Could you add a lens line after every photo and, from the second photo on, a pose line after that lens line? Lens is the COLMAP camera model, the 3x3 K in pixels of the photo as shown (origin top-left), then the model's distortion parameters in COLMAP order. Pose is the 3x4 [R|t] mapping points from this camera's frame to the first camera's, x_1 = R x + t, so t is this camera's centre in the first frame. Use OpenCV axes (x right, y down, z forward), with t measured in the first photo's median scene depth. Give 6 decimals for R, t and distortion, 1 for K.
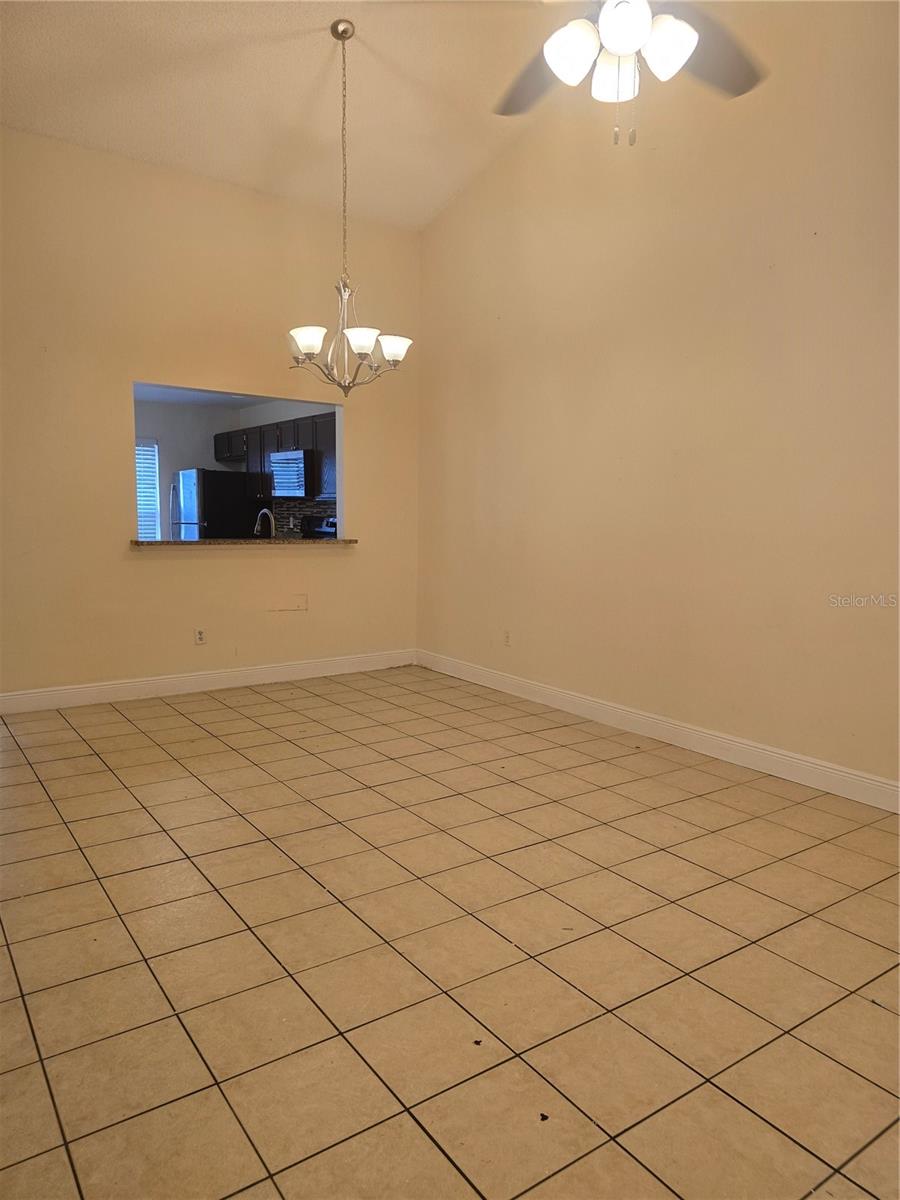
lens RADIAL K [[804.7, 0, 453.6], [0, 804.7, 600.8], [0, 0, 1]] dist [0.060394, -0.051251]
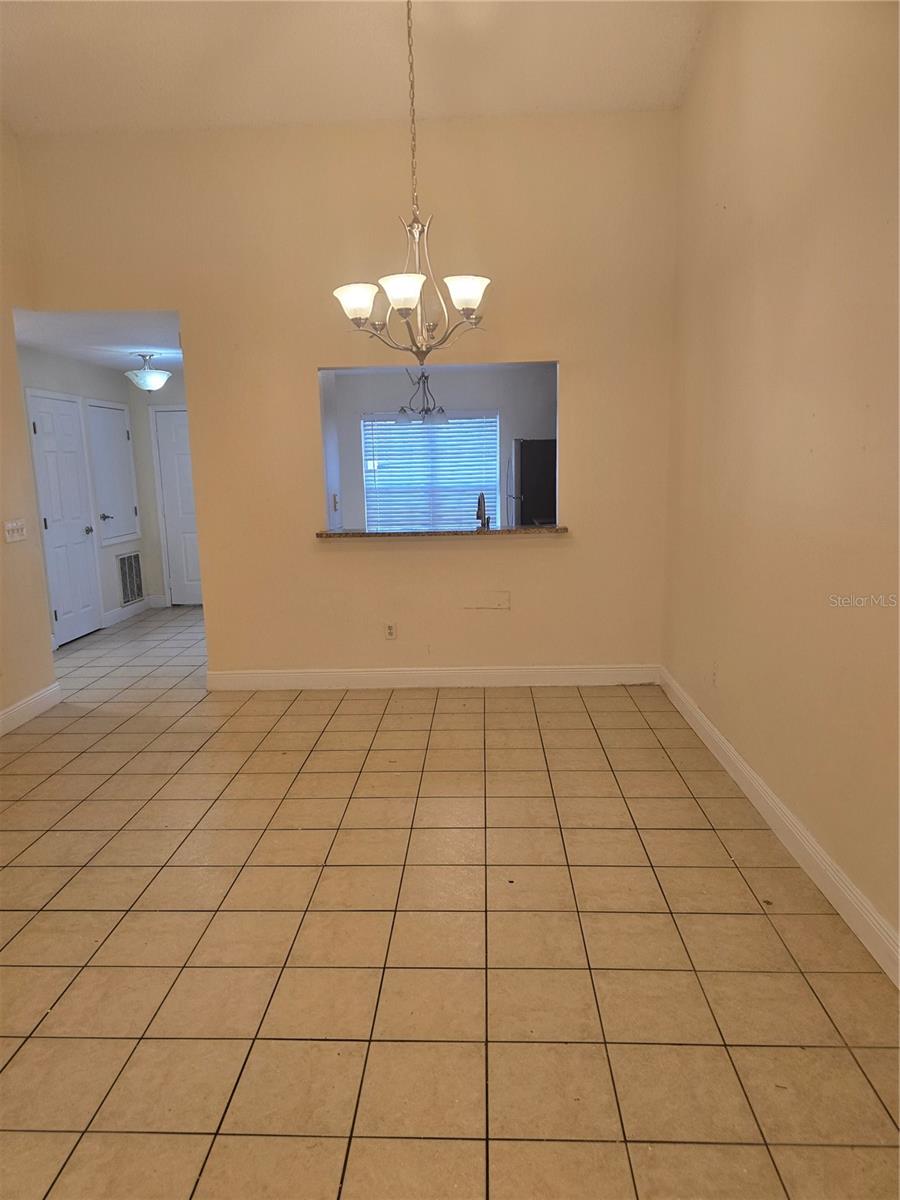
lens RADIAL K [[804.7, 0, 452.7], [0, 804.7, 598.8], [0, 0, 1]] dist [0.060394, -0.051251]
pose [[0.792006, 0.071442, -0.606318, 0.393624], [-0.034193, 0.996762, 0.072782, -0.081551], [0.609554, -0.036912, 0.791884, 0.378650]]
